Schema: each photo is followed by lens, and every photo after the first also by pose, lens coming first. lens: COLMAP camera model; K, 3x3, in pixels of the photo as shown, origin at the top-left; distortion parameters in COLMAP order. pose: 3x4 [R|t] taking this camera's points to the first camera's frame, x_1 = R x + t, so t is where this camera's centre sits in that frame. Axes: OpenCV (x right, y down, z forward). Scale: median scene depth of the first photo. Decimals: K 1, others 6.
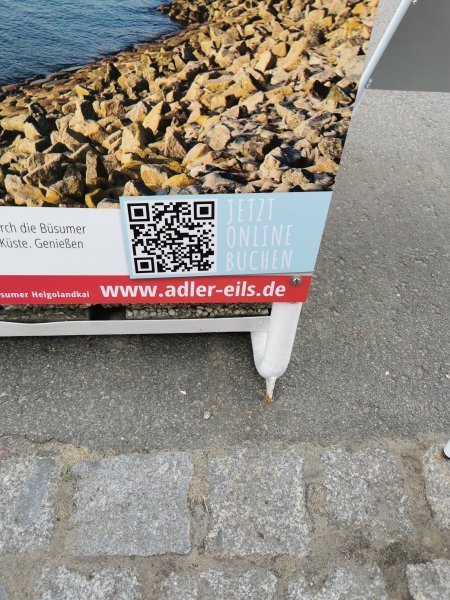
lens RADIAL K [[460.8, 0, 223.3], [0, 460.8, 301.6], [0, 0, 1]] dist [0.035406, -0.062947]
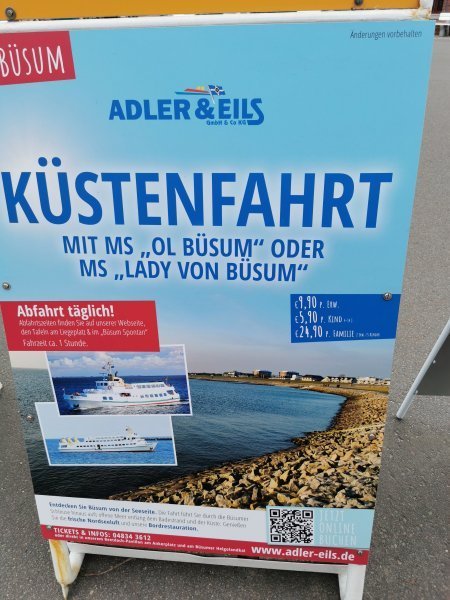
lens RADIAL K [[460.8, 0, 224.0], [0, 460.8, 293.8], [0, 0, 1]] dist [0.035406, -0.062947]
pose [[0.976241, -0.010671, -0.216426, 0.051792], [-0.068653, 0.932101, -0.355633, -0.367249], [0.205526, 0.362042, 0.909222, -1.301622]]
